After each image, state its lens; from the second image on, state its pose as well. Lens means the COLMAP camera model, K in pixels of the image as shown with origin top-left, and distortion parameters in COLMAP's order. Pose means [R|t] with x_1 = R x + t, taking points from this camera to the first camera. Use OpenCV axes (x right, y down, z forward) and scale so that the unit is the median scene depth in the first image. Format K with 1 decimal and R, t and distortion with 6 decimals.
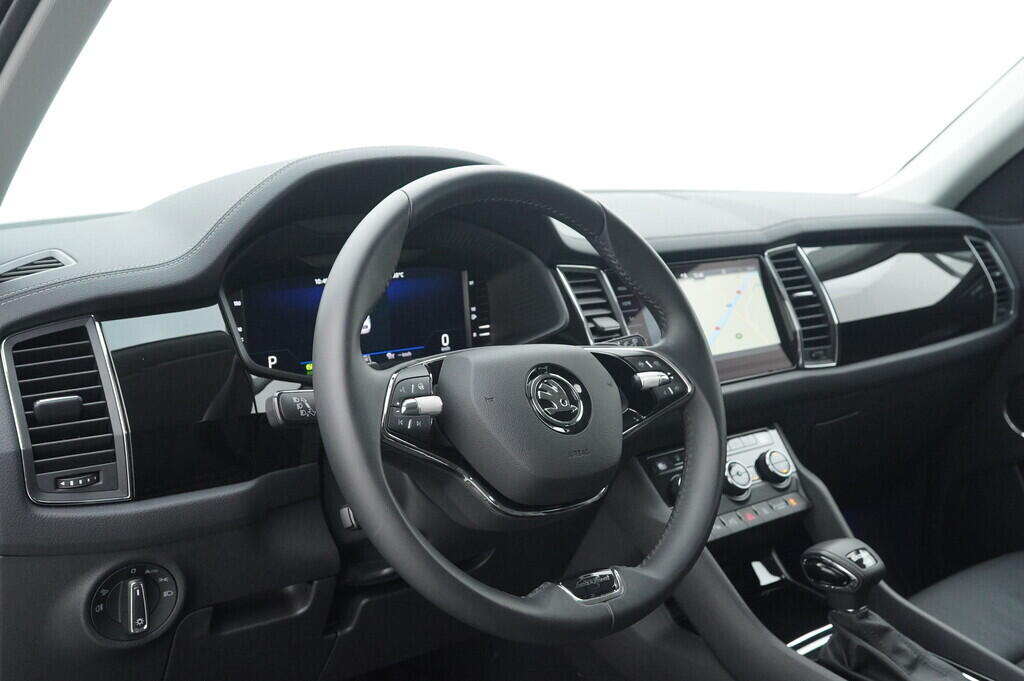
lens RADIAL K [[1067.5, 0, 514.0], [0, 1067.5, 348.3], [0, 0, 1]] dist [0.016489, 0.000000]
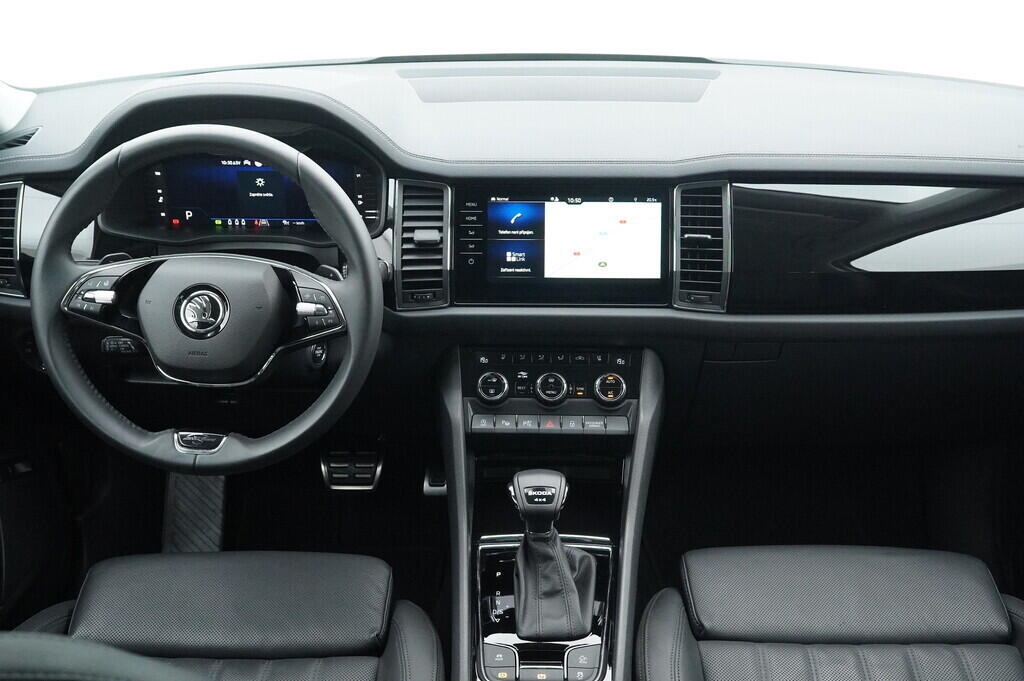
lens RADIAL K [[1067.5, 0, 513.5], [0, 1067.5, 339.2], [0, 0, 1]] dist [0.016489, 0.000000]
pose [[0.748083, 0.307078, -0.588281, 0.927487], [-0.110757, 0.931835, 0.345568, -0.349981], [0.654298, -0.193357, 0.731100, 0.181599]]
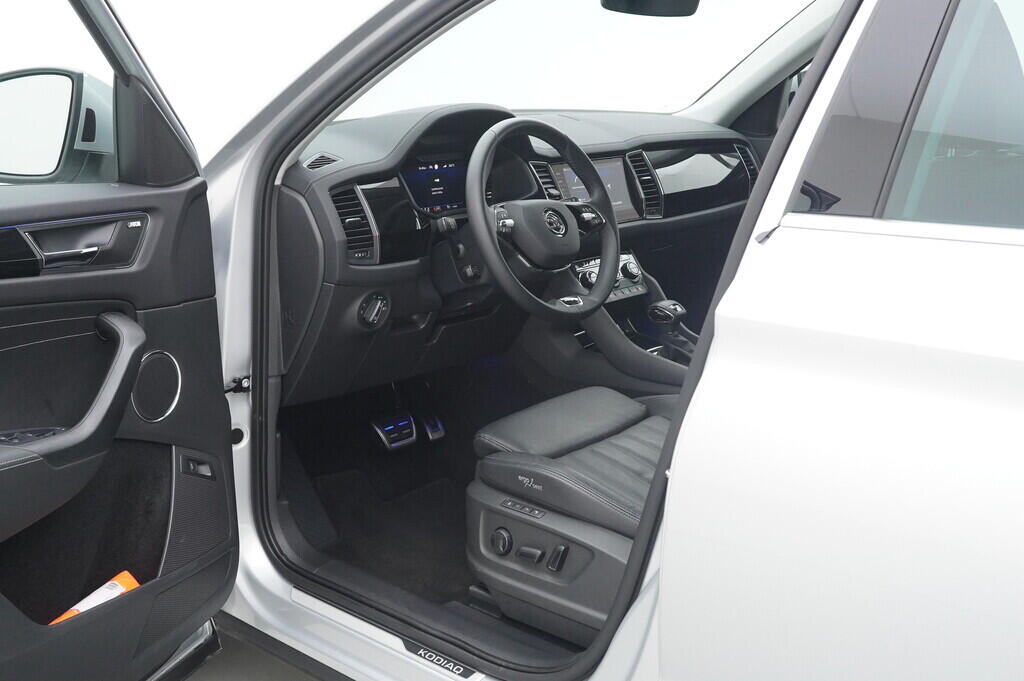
lens RADIAL K [[1067.5, 0, 512.1], [0, 1067.5, 345.3], [0, 0, 1]] dist [0.016489, 0.000000]
pose [[0.983913, -0.014502, 0.178057, -0.346569], [-0.004624, 0.994299, 0.106532, 0.049215], [-0.178587, -0.105641, 0.978236, -0.944914]]
